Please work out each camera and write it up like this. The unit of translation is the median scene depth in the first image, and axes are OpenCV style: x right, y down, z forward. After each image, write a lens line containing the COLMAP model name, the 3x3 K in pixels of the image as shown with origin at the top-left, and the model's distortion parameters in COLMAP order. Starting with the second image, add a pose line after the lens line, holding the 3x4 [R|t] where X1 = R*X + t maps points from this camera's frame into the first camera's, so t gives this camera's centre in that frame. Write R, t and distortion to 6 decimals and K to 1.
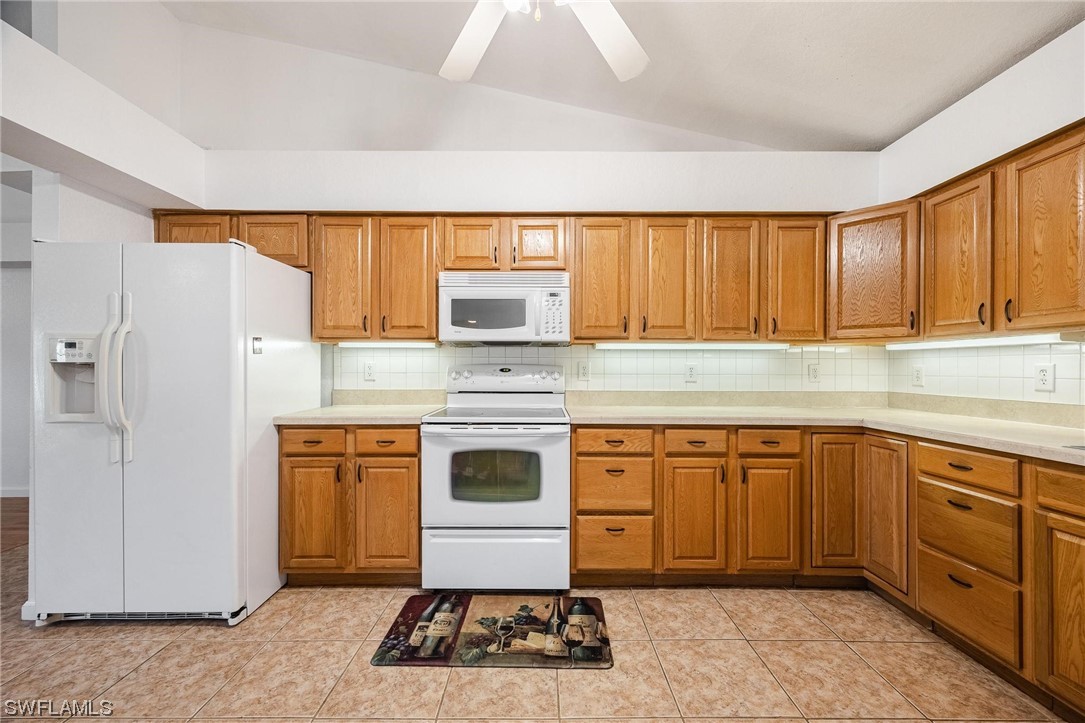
lens RADIAL K [[428.4, 0, 543.3], [0, 428.4, 366.4], [0, 0, 1]] dist [-0.000549, -0.000238]
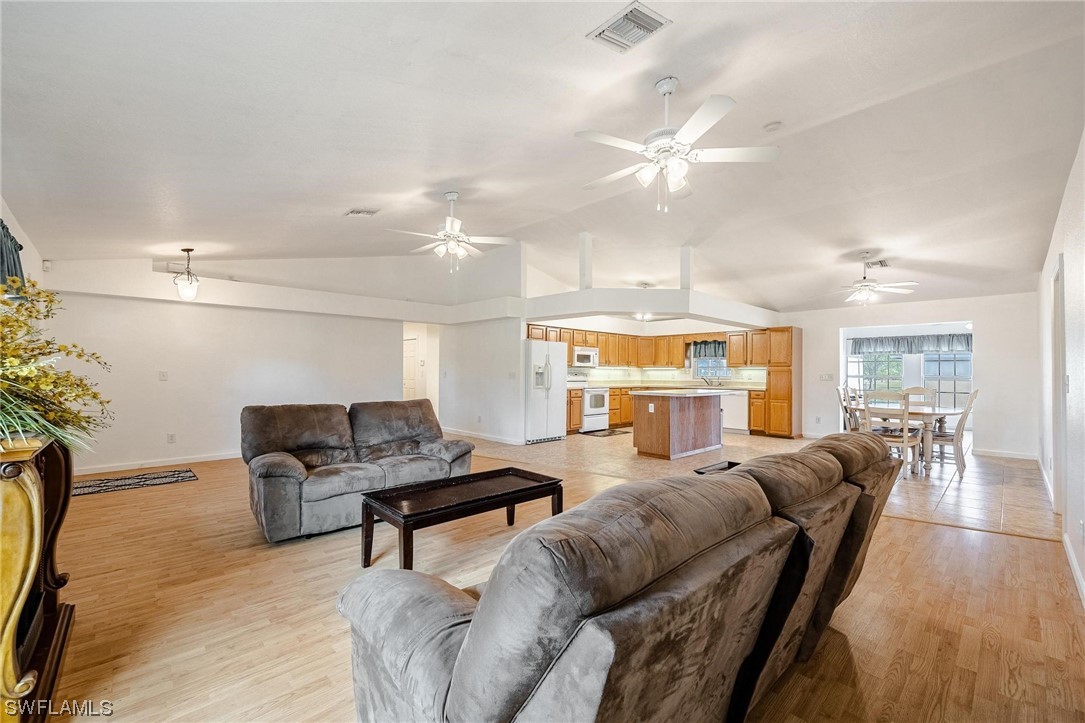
lens RADIAL K [[451.7, 0, 548.2], [0, 451.7, 363.9], [0, 0, 1]] dist [0.002711, 0.000547]
pose [[0.707898, 0.016515, 0.706122, -3.285606], [-0.004117, 0.999806, -0.019257, -0.006564], [-0.706303, 0.010724, 0.707828, -1.588046]]
